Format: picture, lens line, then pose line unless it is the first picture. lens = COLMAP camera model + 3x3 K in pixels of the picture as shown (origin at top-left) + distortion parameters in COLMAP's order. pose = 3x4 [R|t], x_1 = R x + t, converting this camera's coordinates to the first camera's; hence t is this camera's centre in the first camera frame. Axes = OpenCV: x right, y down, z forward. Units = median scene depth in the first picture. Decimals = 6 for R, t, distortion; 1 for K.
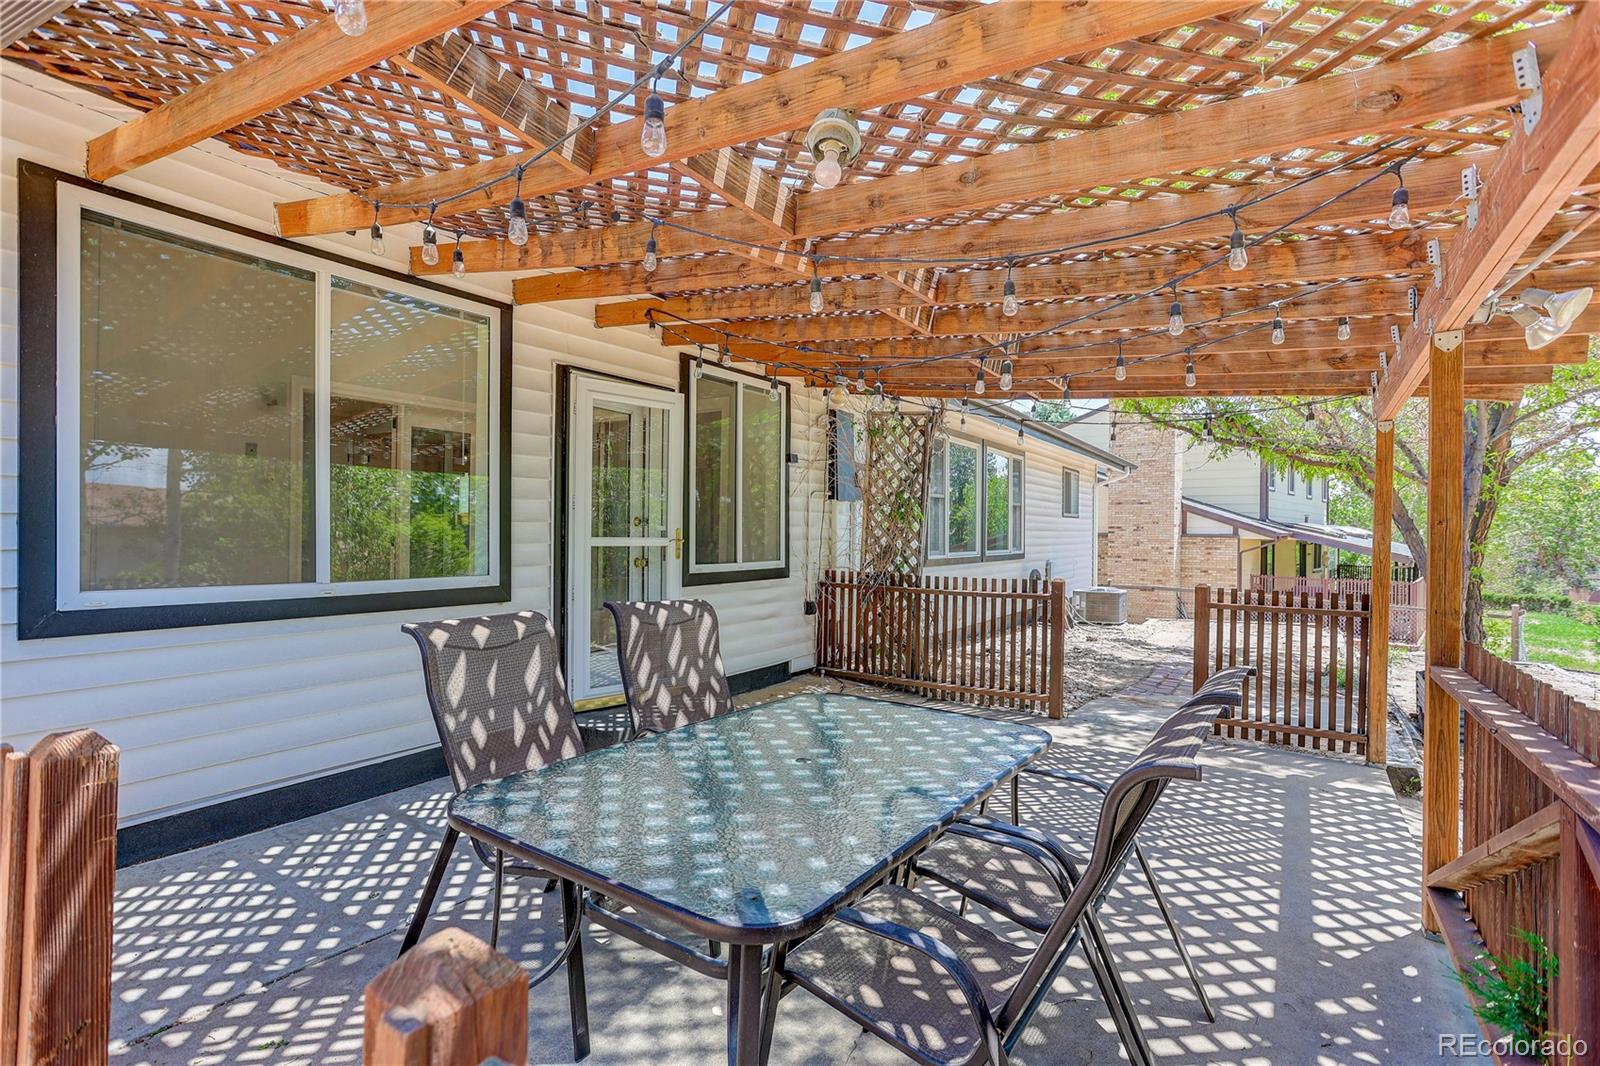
lens RADIAL K [[752.7, 0, 799.4], [0, 752.7, 528.3], [0, 0, 1]] dist [-0.019749, 0.000250]
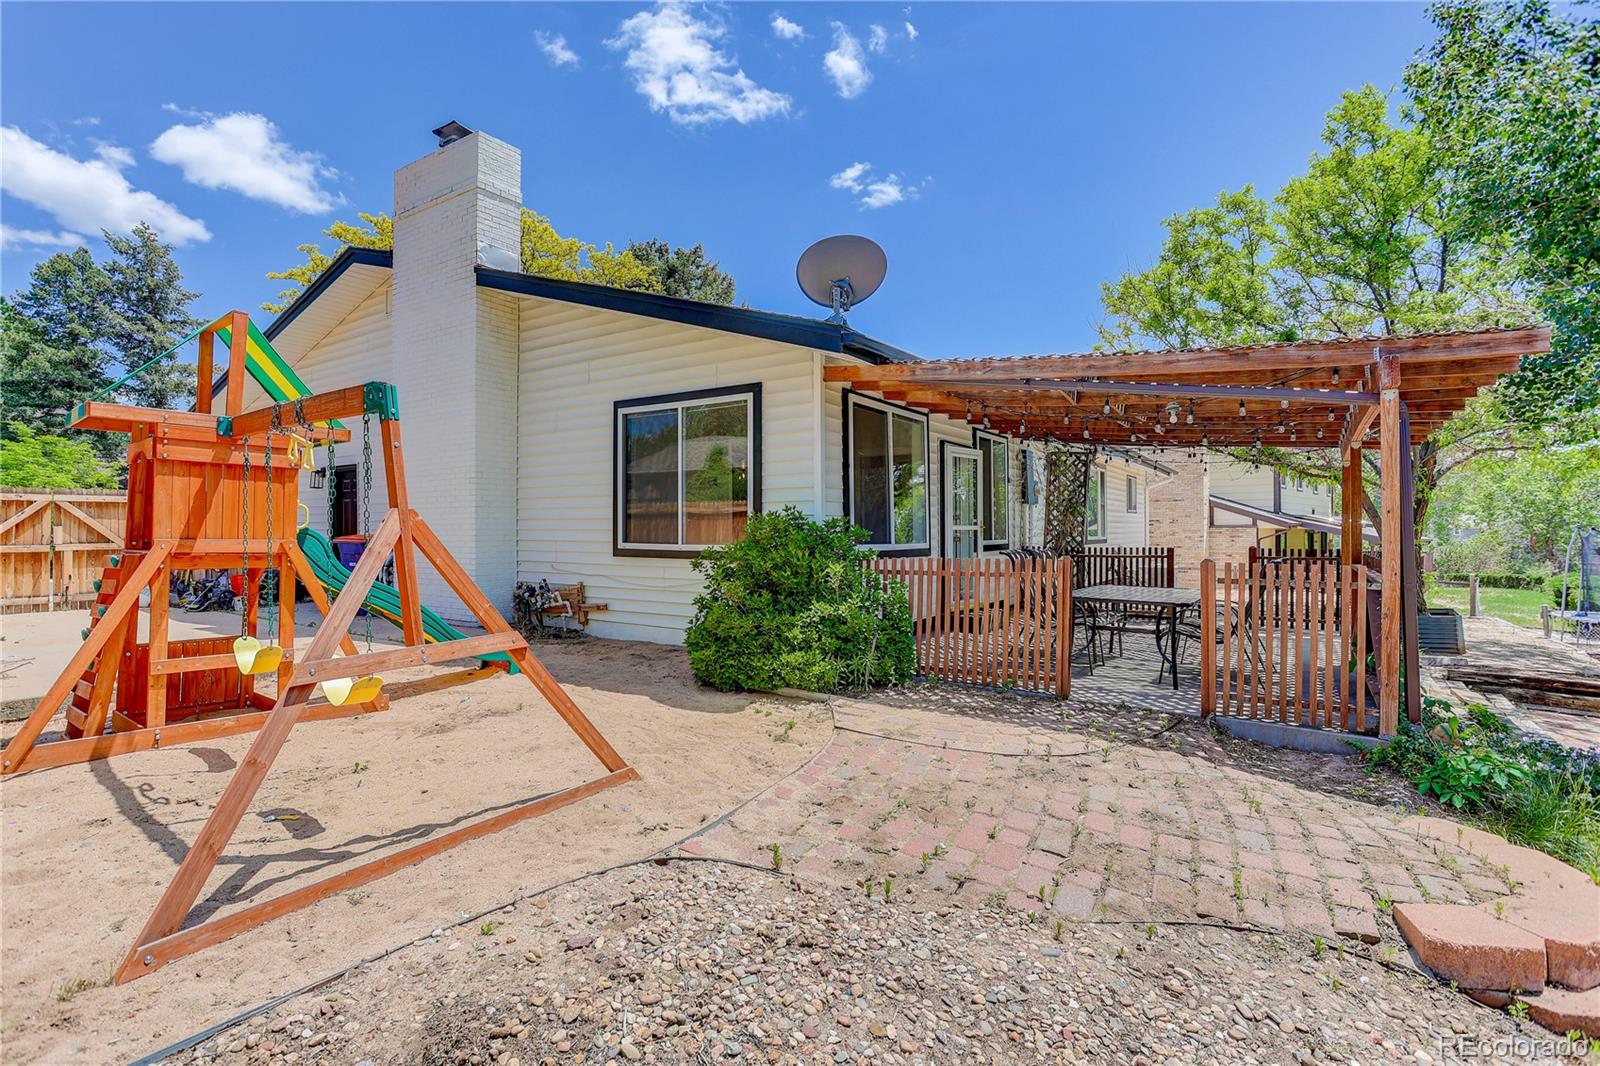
lens RADIAL K [[752.7, 0, 804.9], [0, 752.7, 530.2], [0, 0, 1]] dist [-0.019749, 0.000250]
pose [[0.999882, -0.014790, -0.004178, -0.403495], [0.014800, 0.999888, 0.002428, 0.008759], [0.004142, -0.002489, 0.999988, -0.615428]]
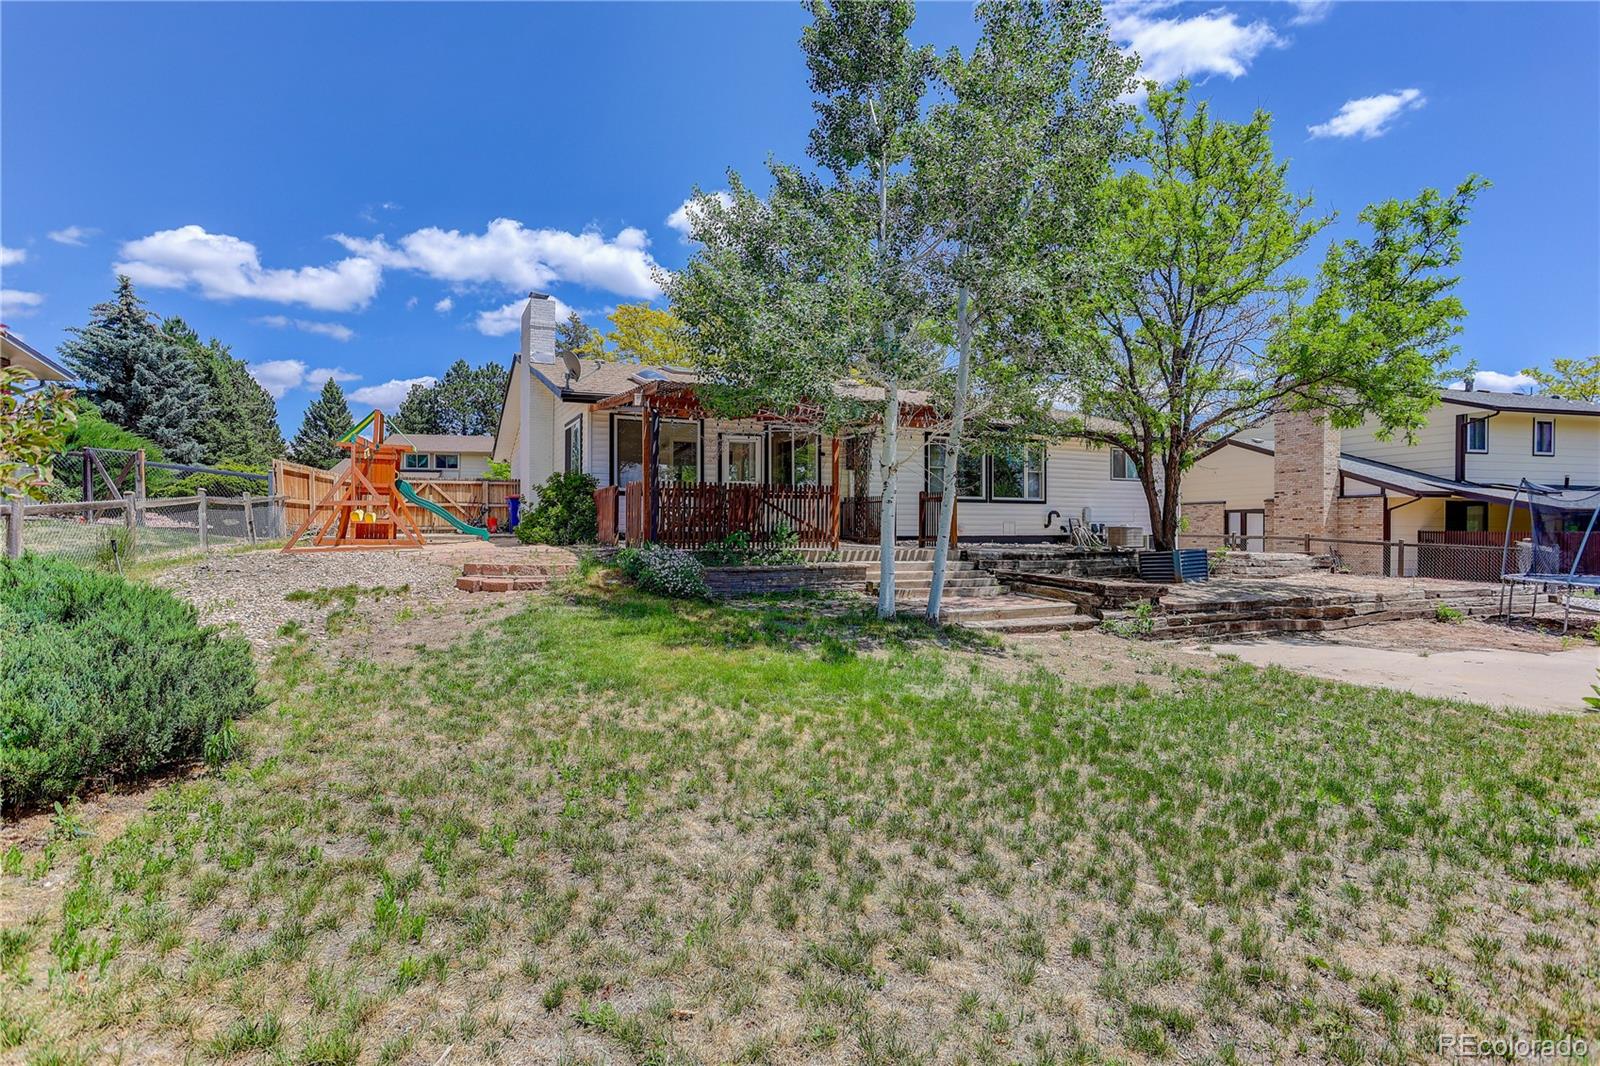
lens RADIAL K [[752.7, 0, 797.6], [0, 752.7, 530.2], [0, 0, 1]] dist [-0.019749, 0.000250]
pose [[0.867804, -0.008479, -0.496834, 1.063719], [0.010359, 0.999946, 0.001029, 0.147644], [0.496799, -0.006040, 0.867845, -1.152549]]
